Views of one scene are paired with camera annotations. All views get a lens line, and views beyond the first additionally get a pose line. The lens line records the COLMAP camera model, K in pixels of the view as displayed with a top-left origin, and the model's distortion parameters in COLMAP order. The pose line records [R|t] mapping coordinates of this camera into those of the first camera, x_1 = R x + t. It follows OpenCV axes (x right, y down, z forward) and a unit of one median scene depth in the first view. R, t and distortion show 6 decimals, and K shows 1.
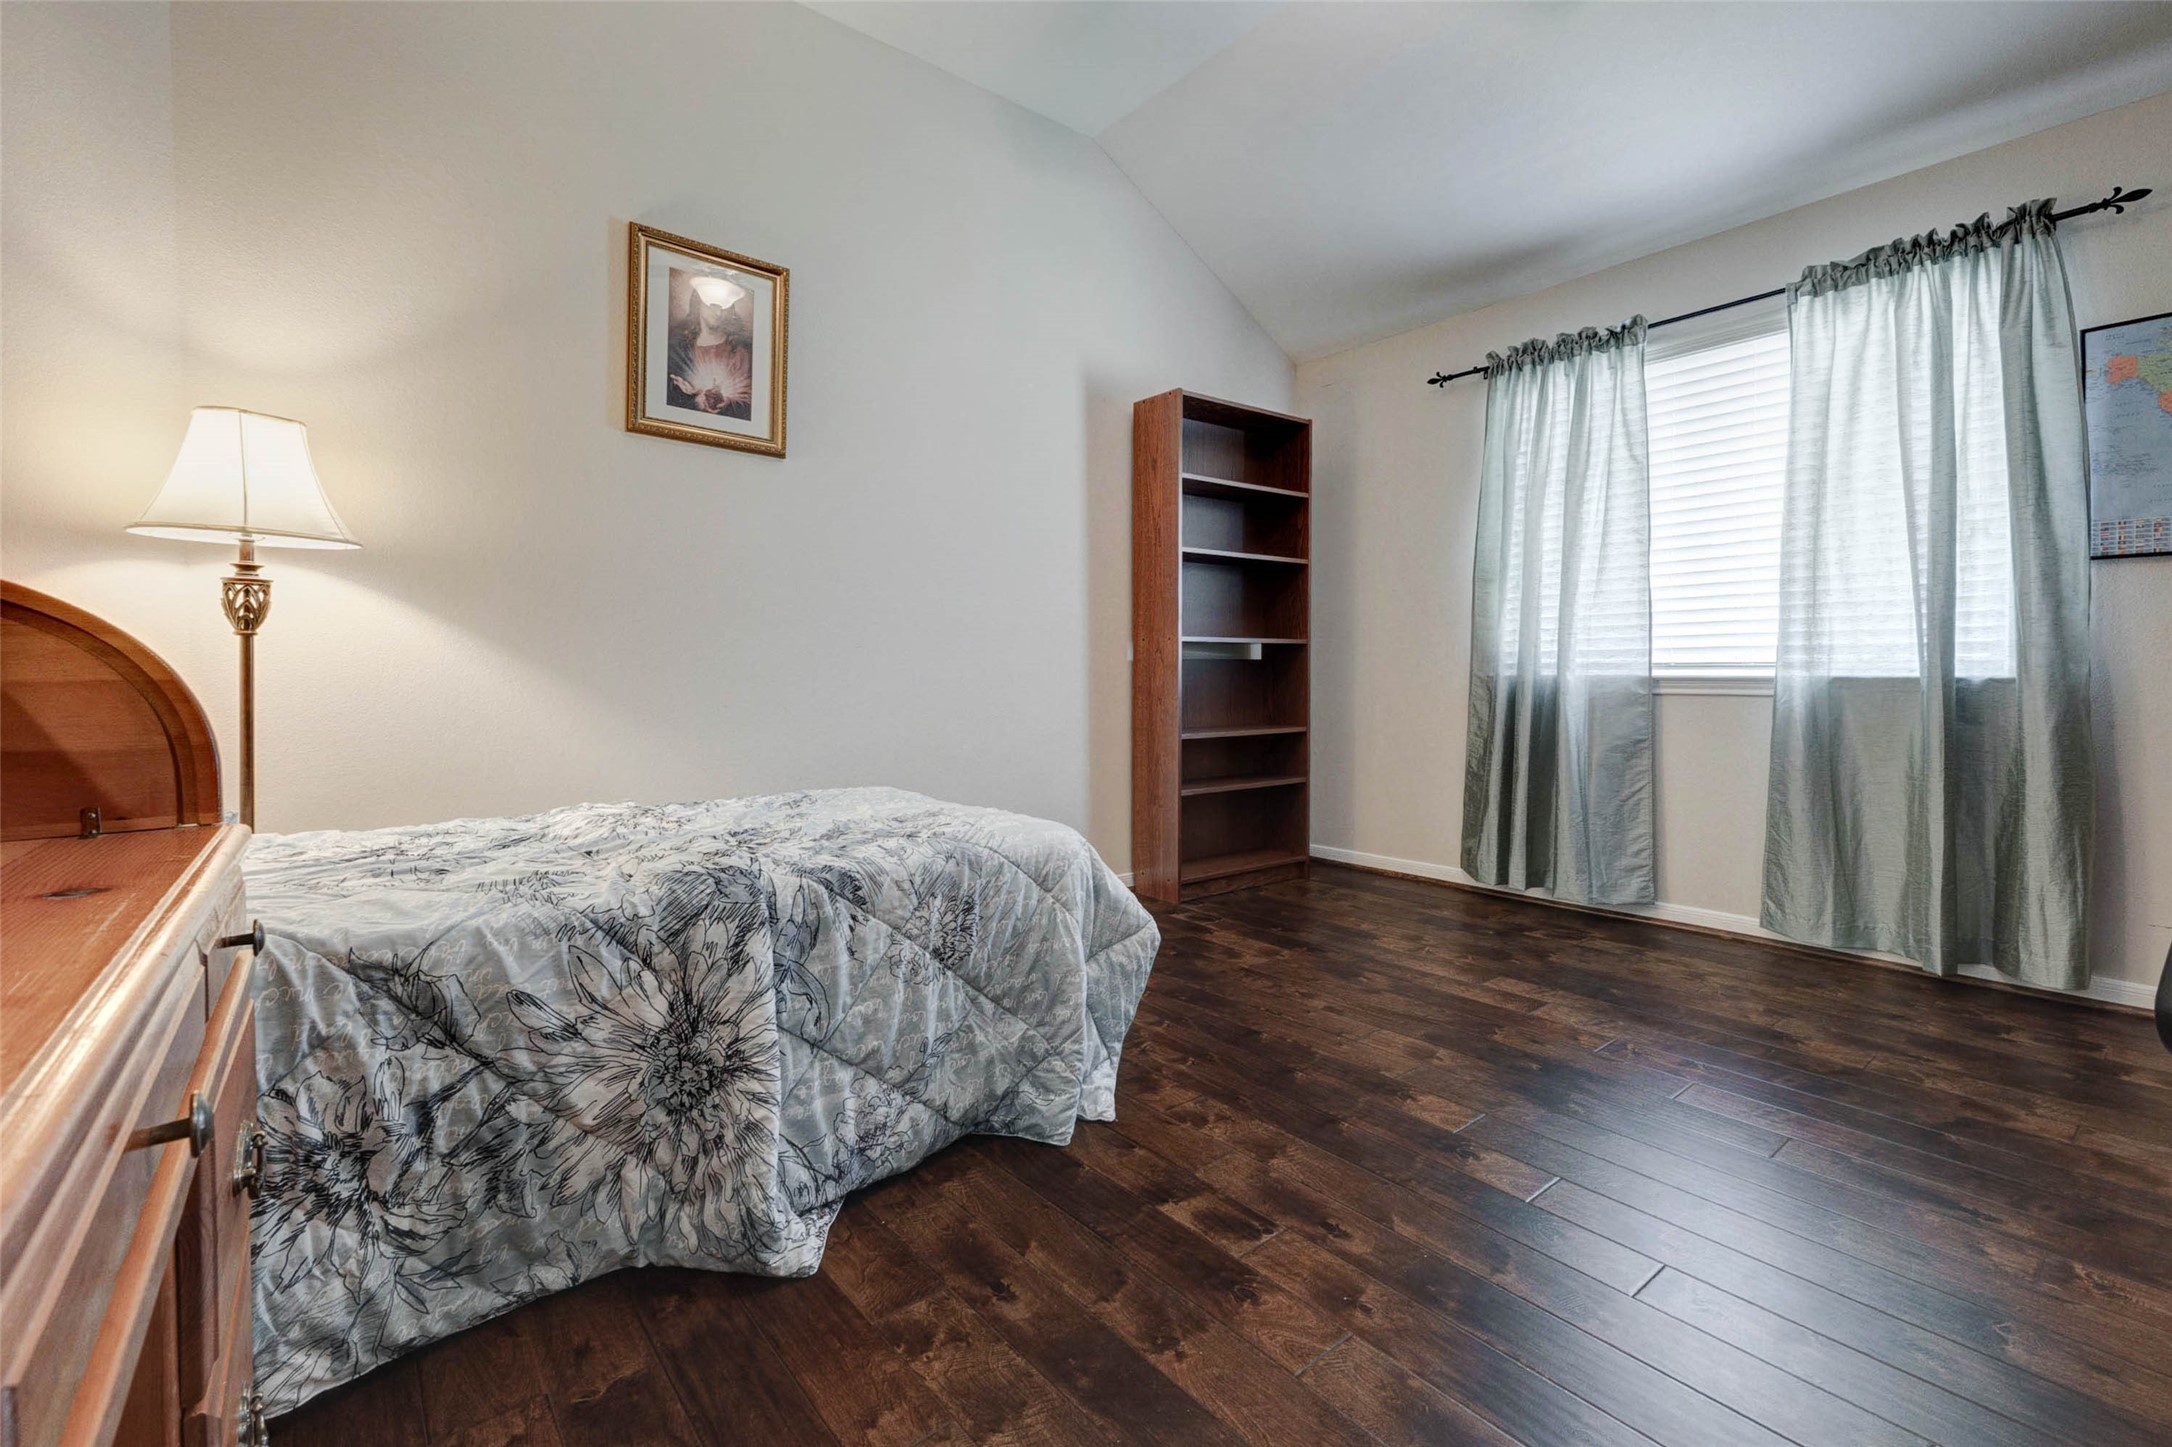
lens RADIAL K [[977.5, 0, 1086.0], [0, 977.5, 723.5], [0, 0, 1]] dist [0.011525, -0.000361]
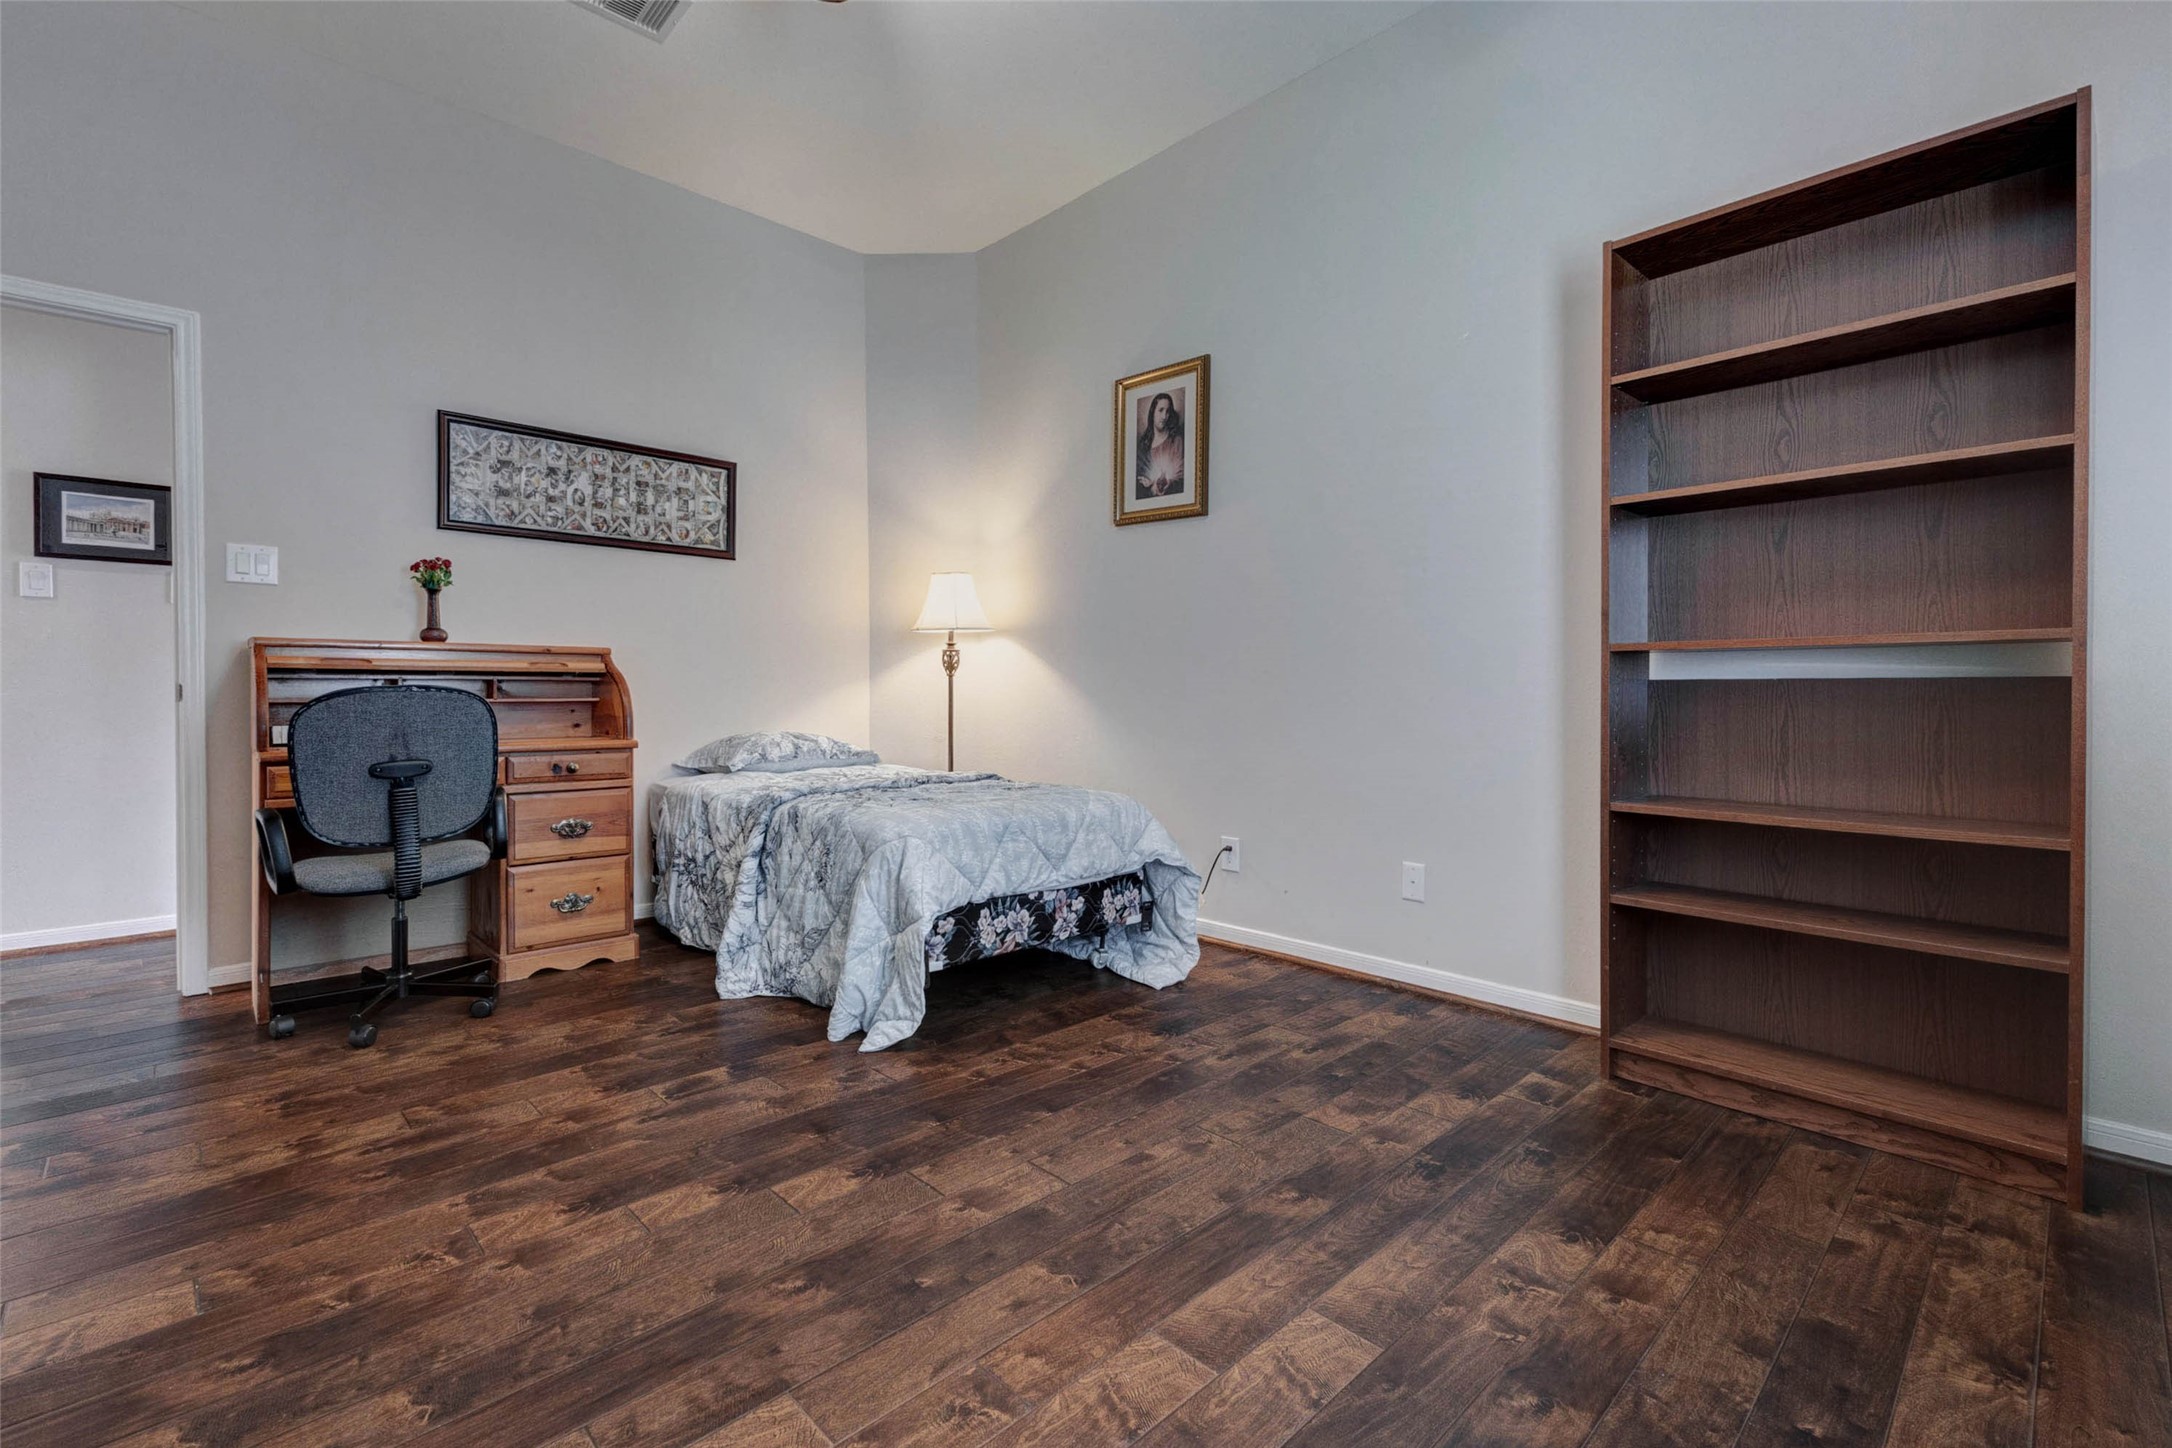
lens RADIAL K [[947.3, 0, 1089.5], [0, 947.3, 721.1], [0, 0, 1]] dist [0.009376, -0.000361]
pose [[0.074742, 0.042279, -0.996306, 1.079574], [-0.050079, 0.997999, 0.038594, -0.074736], [0.995945, 0.047009, 0.076710, 1.008406]]
